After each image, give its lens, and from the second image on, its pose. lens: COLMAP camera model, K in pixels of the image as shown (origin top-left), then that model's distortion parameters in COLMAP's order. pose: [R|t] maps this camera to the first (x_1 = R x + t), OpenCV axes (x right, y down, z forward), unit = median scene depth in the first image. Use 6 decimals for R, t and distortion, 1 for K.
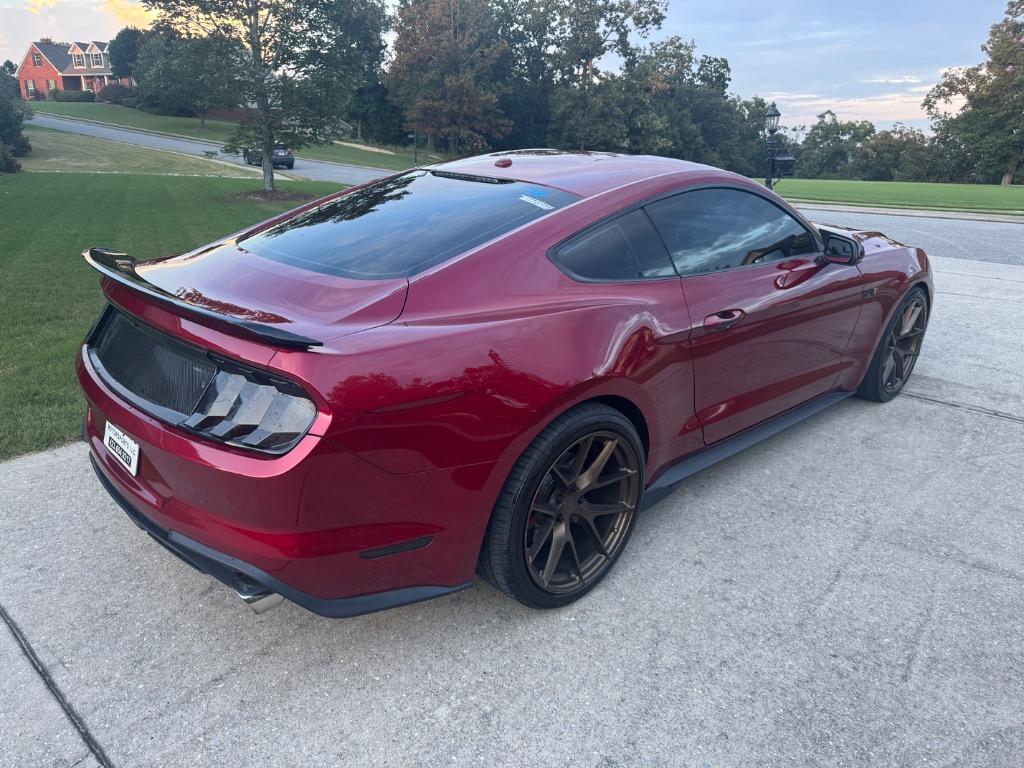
lens RADIAL K [[726.5, 0, 507.6], [0, 726.5, 383.7], [0, 0, 1]] dist [-0.002662, -0.001586]
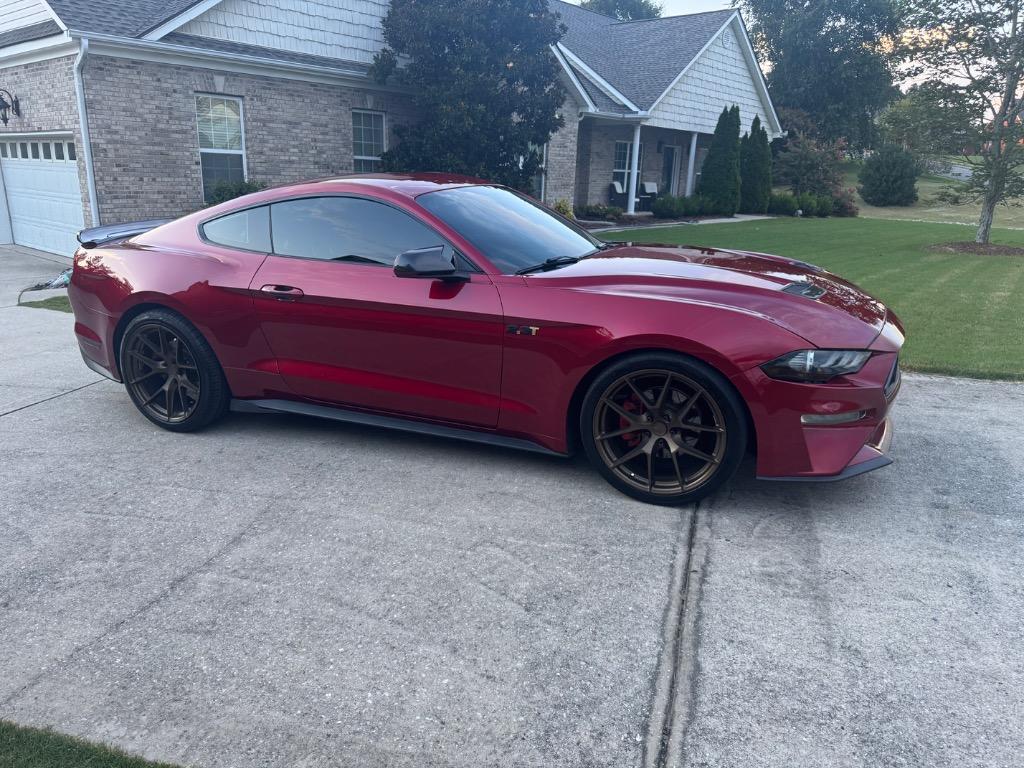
lens RADIAL K [[726.5, 0, 507.6], [0, 726.5, 383.7], [0, 0, 1]] dist [-0.002662, -0.001586]
pose [[0.413019, 0.241608, -0.878089, 1.128516], [-0.301467, 0.946082, 0.118518, -0.142097], [0.859379, 0.215765, 0.463587, 0.528646]]
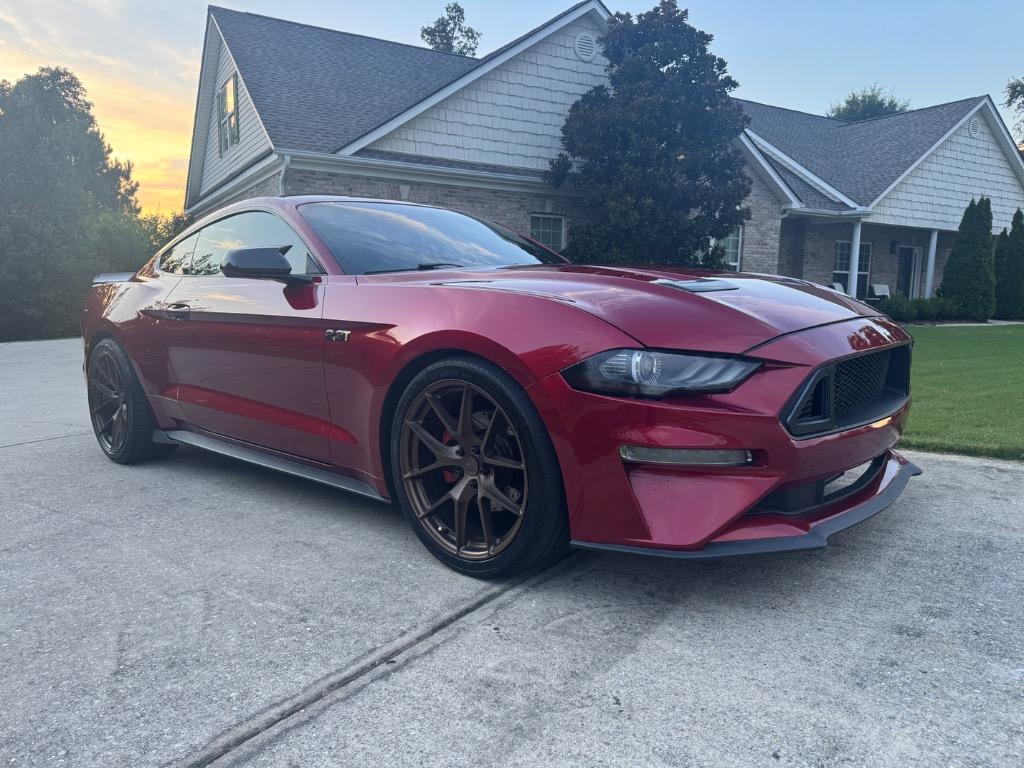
lens RADIAL K [[716.6, 0, 512.0], [0, 716.6, 384.0], [0, 0, 1]] dist [0.055057, -0.071950]
pose [[0.096864, 0.106647, -0.989567, 1.079705], [-0.322370, 0.944008, 0.070182, -0.163754], [0.941645, 0.312209, 0.125820, 0.965709]]
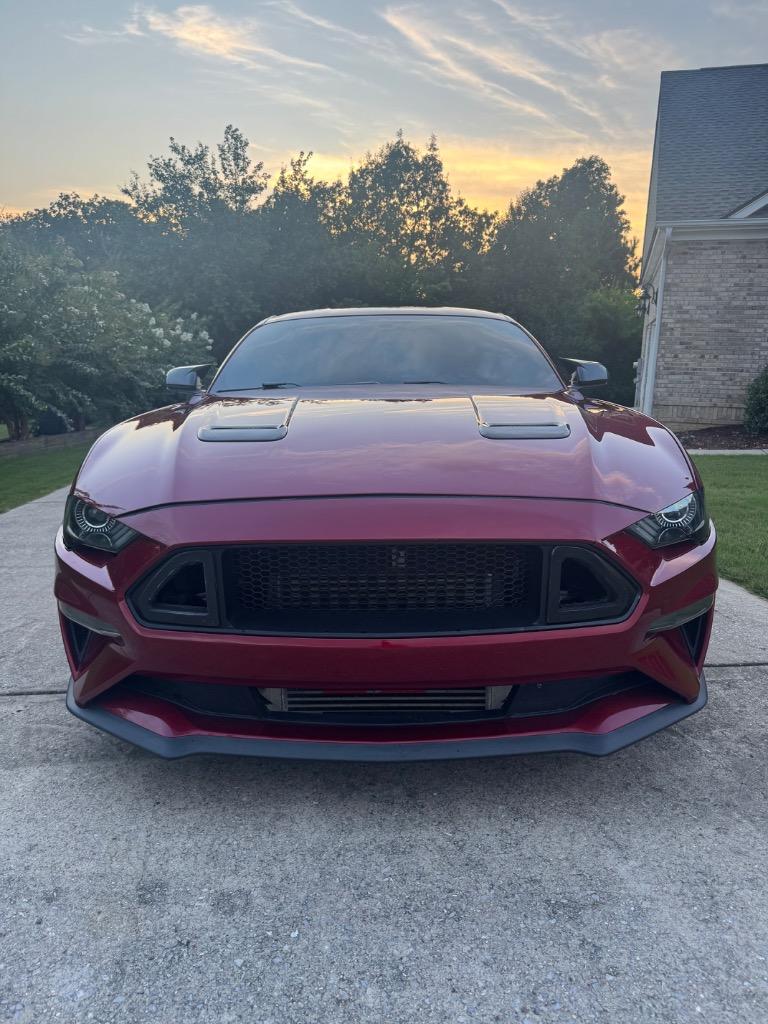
lens RADIAL K [[726.5, 0, 391.8], [0, 726.5, 510.0], [0, 0, 1]] dist [-0.002662, -0.001586]
pose [[-0.669138, 0.125589, -0.732449, 0.837673], [-0.263516, 0.881470, 0.391879, -0.405069], [0.694848, 0.455233, -0.556730, 1.494208]]
